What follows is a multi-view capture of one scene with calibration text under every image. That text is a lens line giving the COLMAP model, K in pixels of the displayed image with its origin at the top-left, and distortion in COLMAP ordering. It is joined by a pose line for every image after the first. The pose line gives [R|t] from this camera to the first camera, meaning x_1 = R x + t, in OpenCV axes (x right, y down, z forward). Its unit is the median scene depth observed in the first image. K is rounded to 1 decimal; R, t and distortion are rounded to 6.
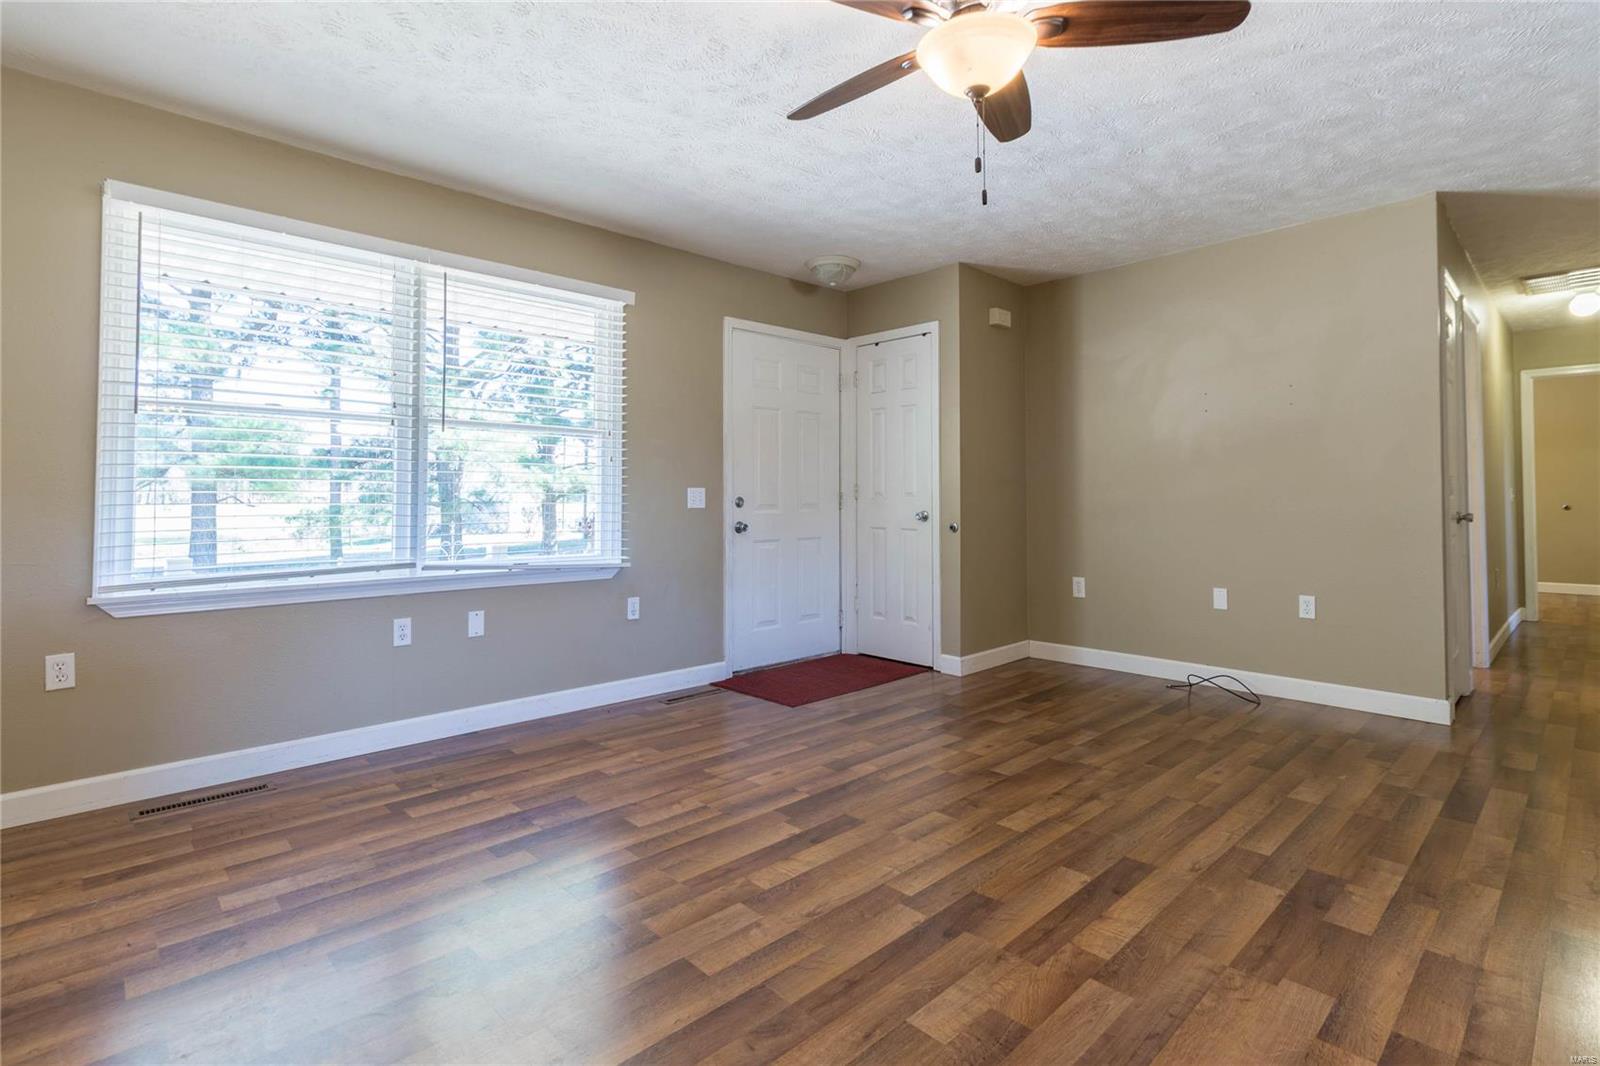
lens RADIAL K [[752.3, 0, 807.0], [0, 752.3, 481.2], [0, 0, 1]] dist [0.002190, -0.000233]
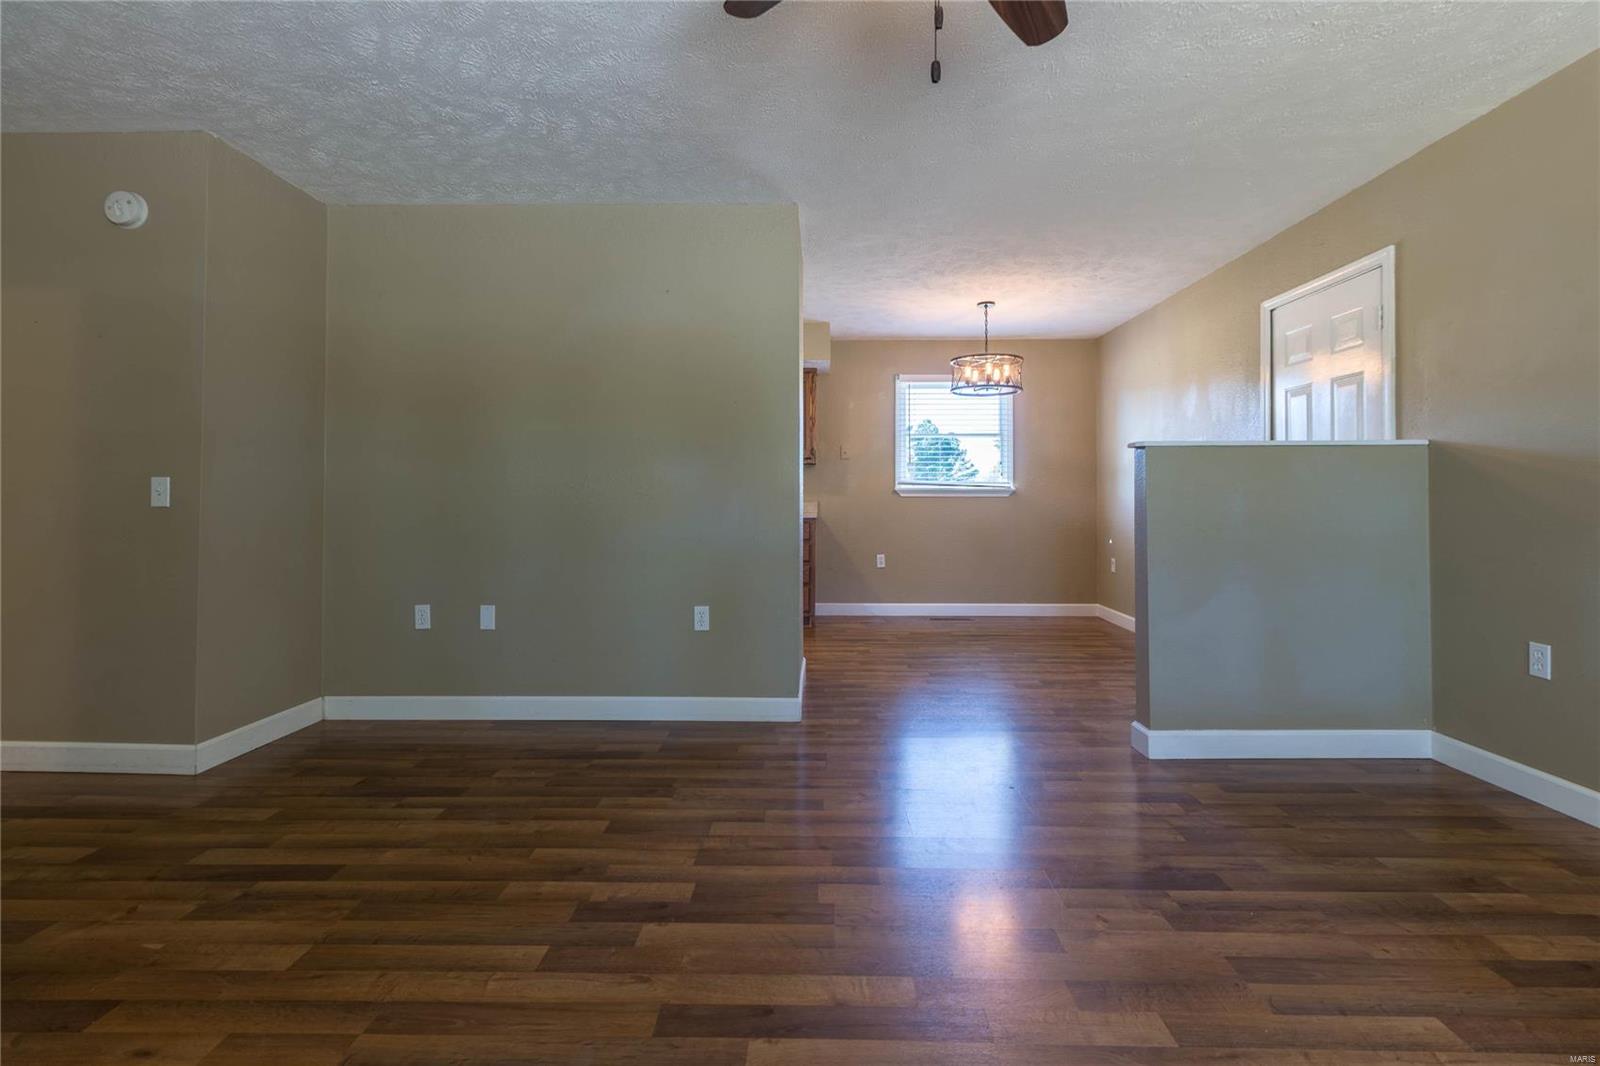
lens RADIAL K [[752.3, 0, 807.0], [0, 752.3, 481.2], [0, 0, 1]] dist [0.002190, -0.000233]
pose [[-0.707649, 0.020446, 0.706268, -0.163709], [-0.014682, 0.998940, -0.043630, 0.039988], [-0.706412, -0.041245, -0.706598, 1.500020]]
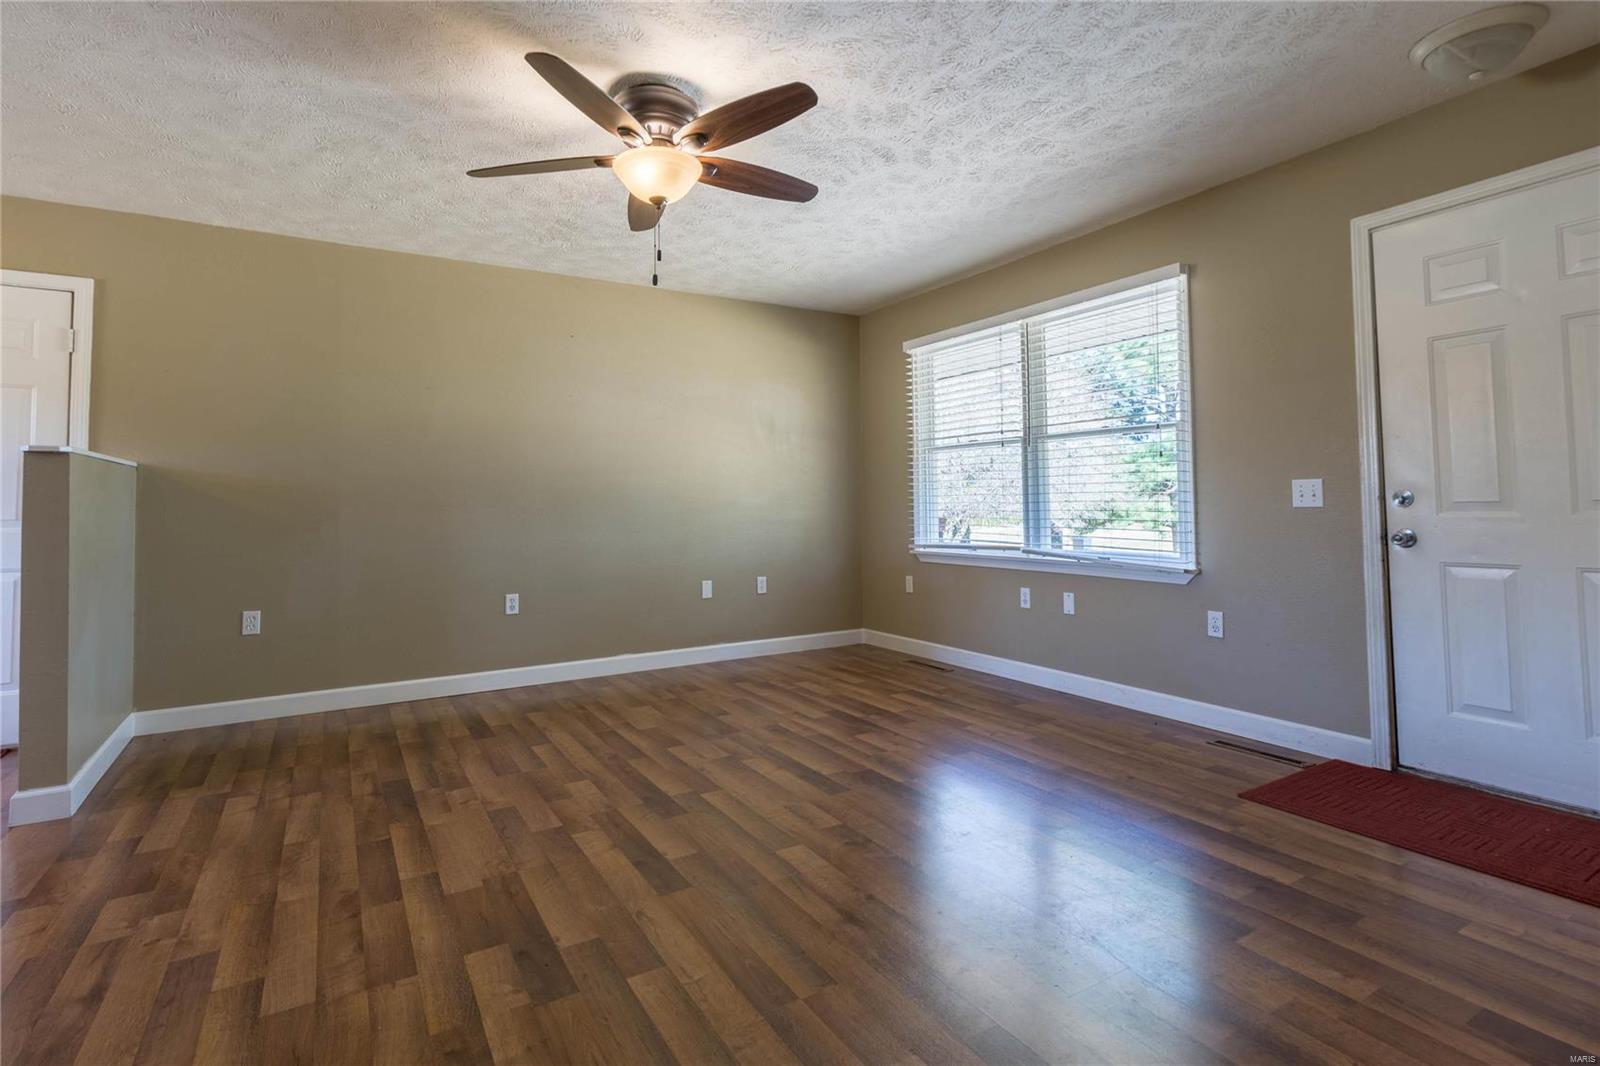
lens RADIAL K [[784.5, 0, 811.5], [0, 784.5, 482.0], [0, 0, 1]] dist [-0.000272, -0.000208]
pose [[-0.202595, -0.022144, -0.979012, 1.460210], [0.039111, 0.998764, -0.030685, 0.035399], [0.978481, -0.044507, -0.201479, 1.468033]]
